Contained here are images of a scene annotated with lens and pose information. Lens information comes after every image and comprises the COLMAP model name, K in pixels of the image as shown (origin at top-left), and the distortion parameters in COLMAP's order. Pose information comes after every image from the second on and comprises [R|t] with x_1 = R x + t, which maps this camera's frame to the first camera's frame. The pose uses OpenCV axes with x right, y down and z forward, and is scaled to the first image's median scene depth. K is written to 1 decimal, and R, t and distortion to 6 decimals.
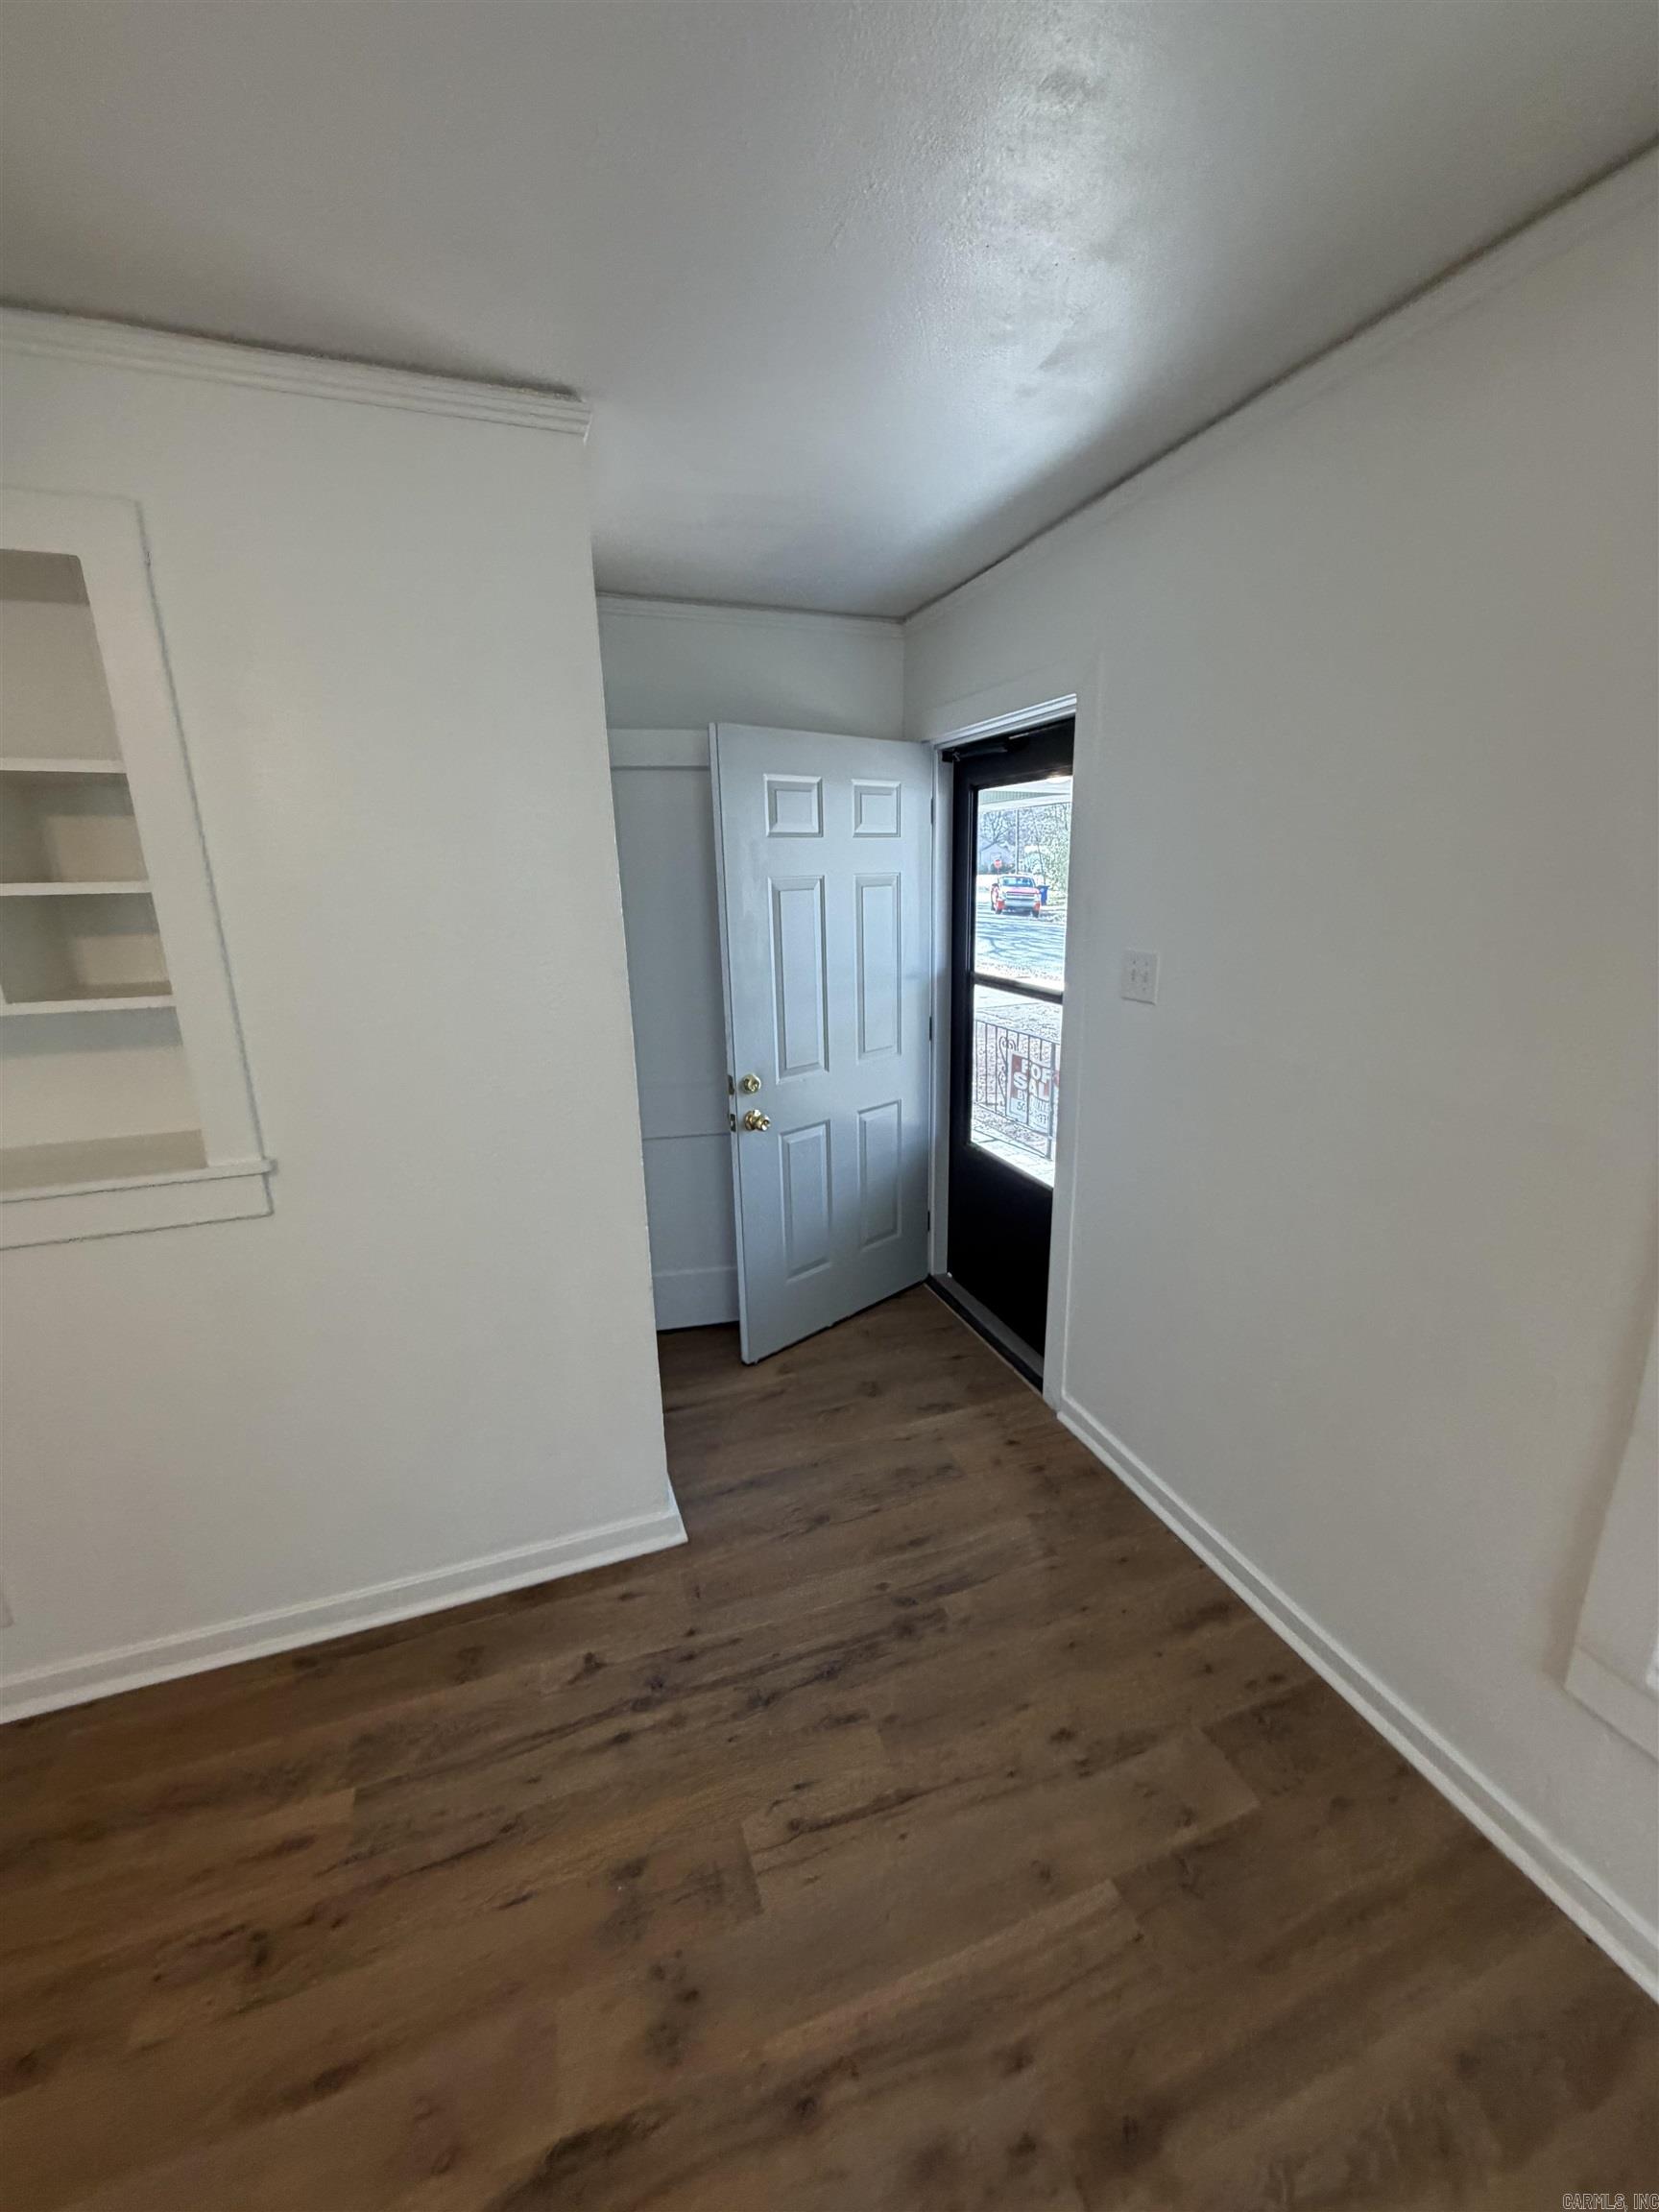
lens RADIAL K [[878.5, 0, 828.5], [0, 878.5, 1107.0], [0, 0, 1]] dist [-0.001476, -0.000099]
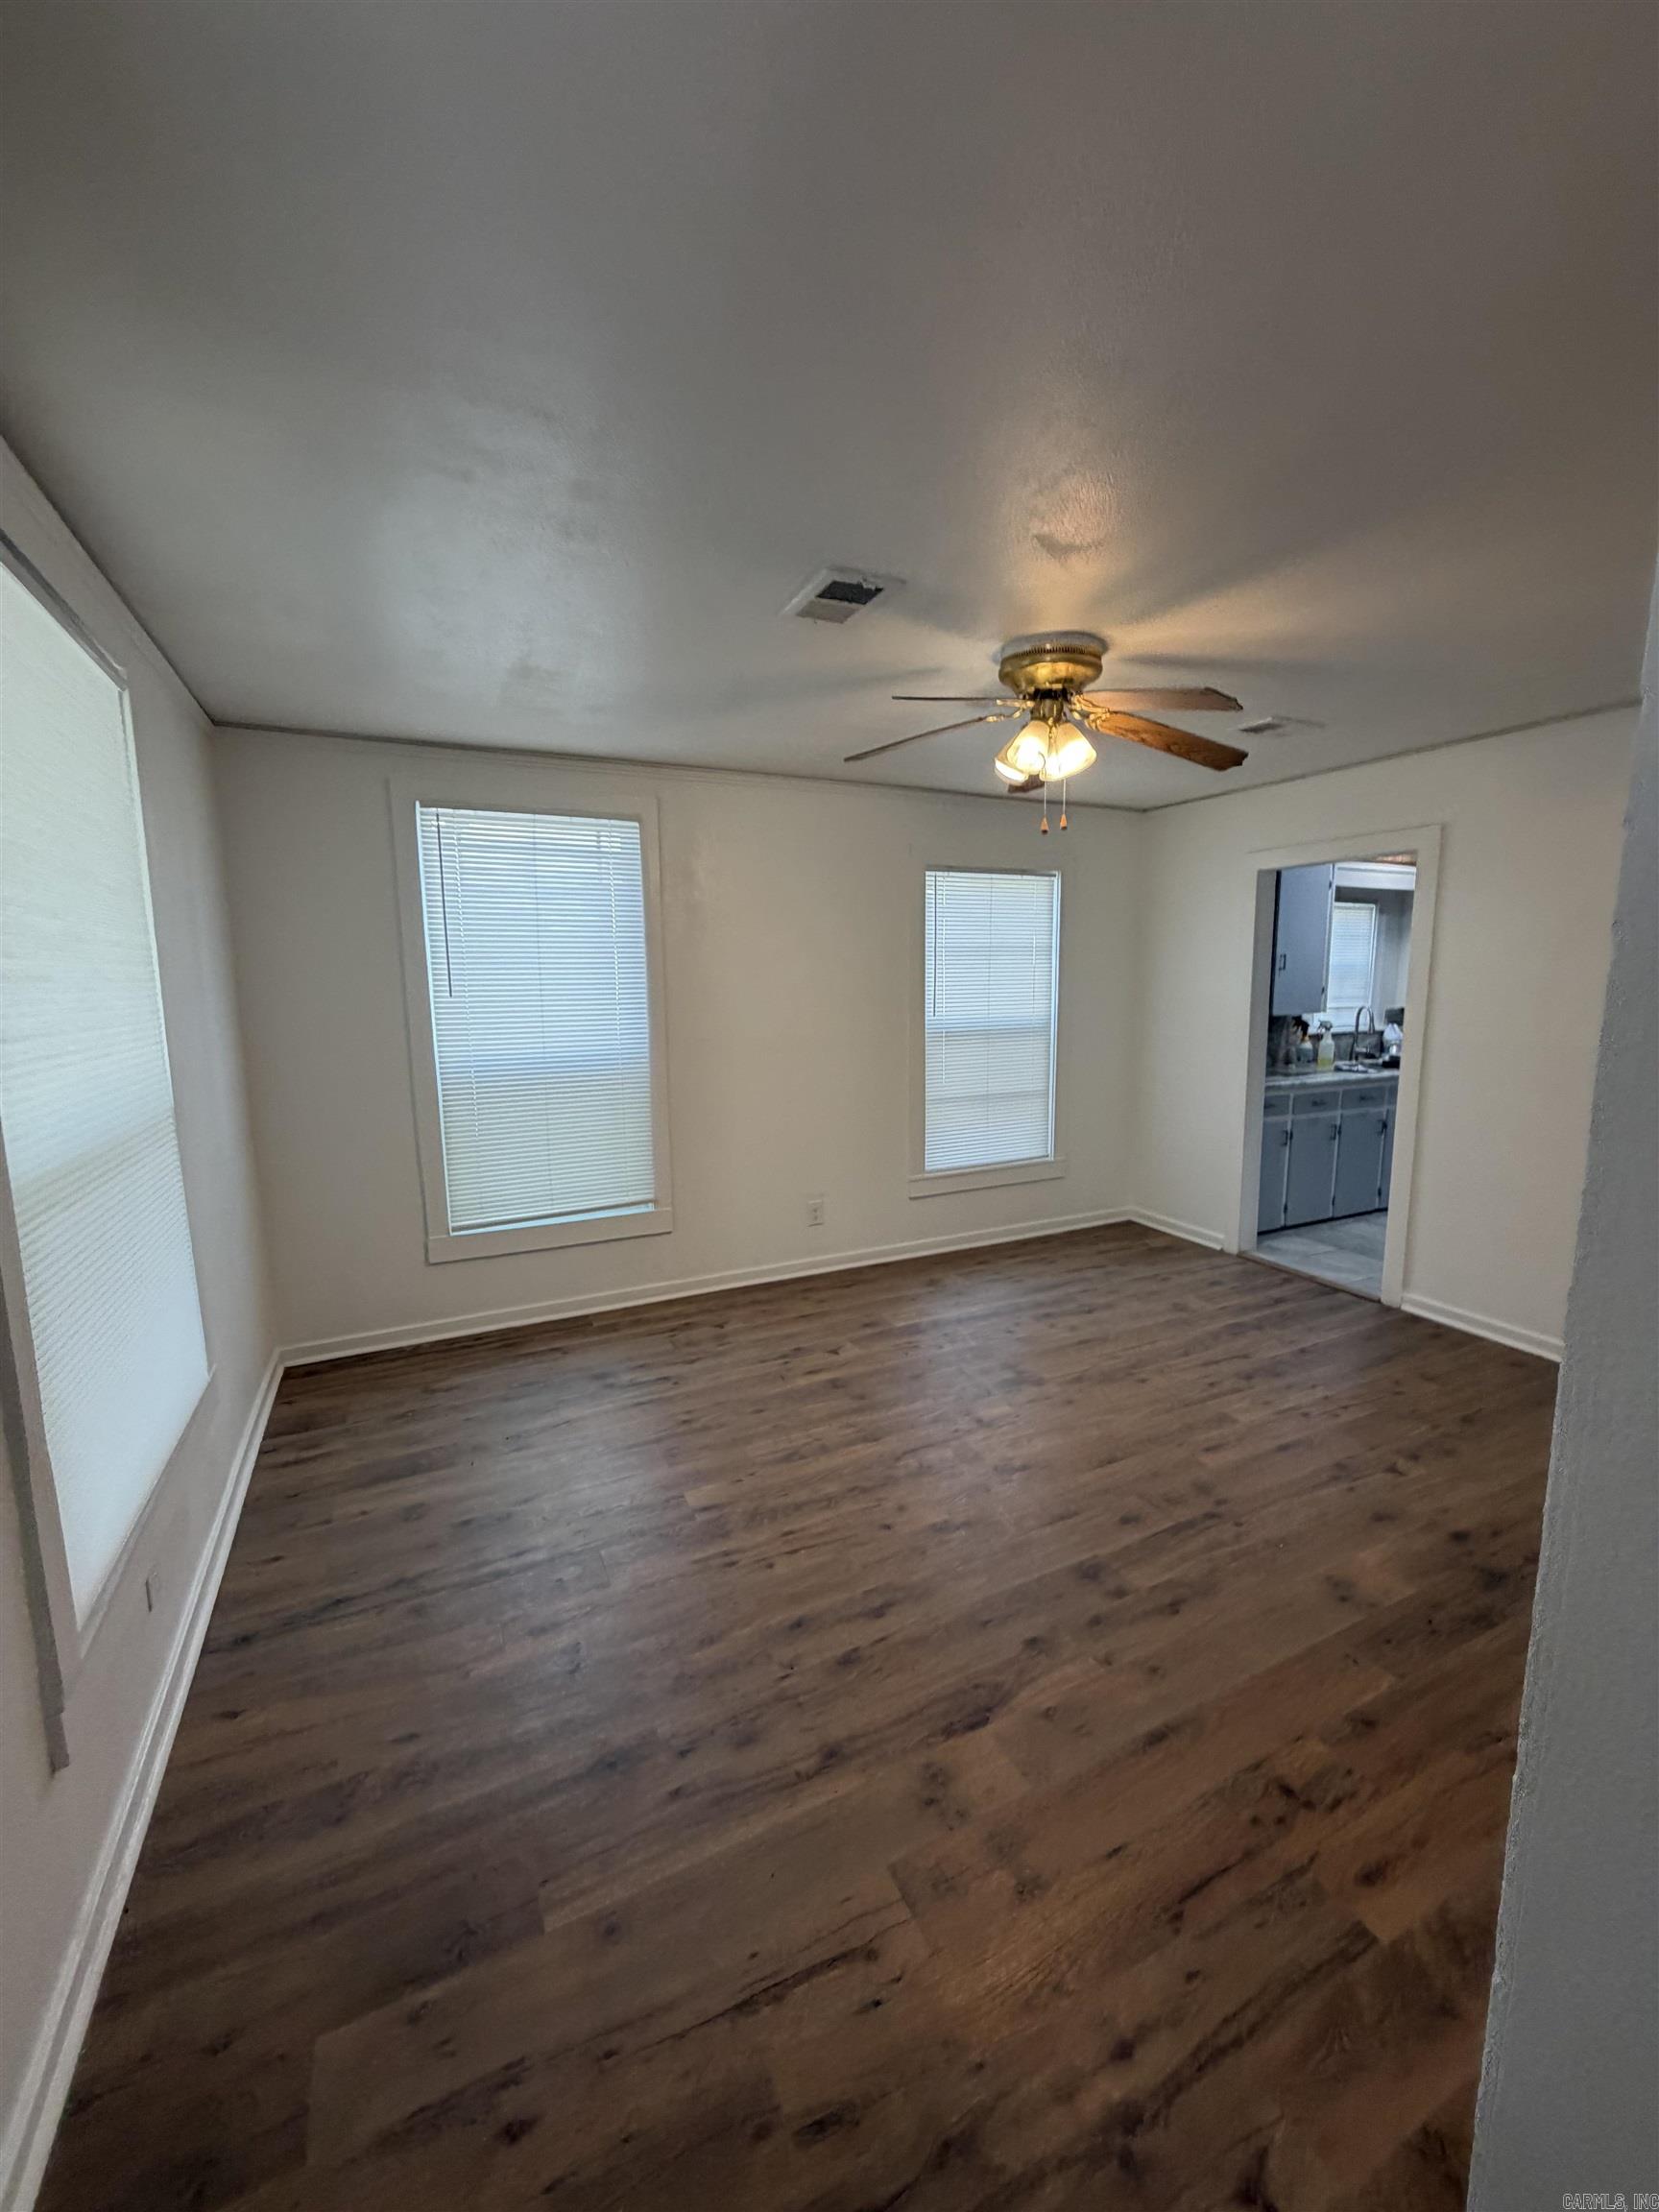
lens RADIAL K [[878.5, 0, 826.5], [0, 878.5, 1105.7], [0, 0, 1]] dist [-0.001476, -0.000099]
pose [[-0.994418, 0.044313, -0.095758, 0.056354], [0.002495, 0.917160, 0.398511, -0.344571], [0.105485, 0.396048, -0.912151, 1.476815]]
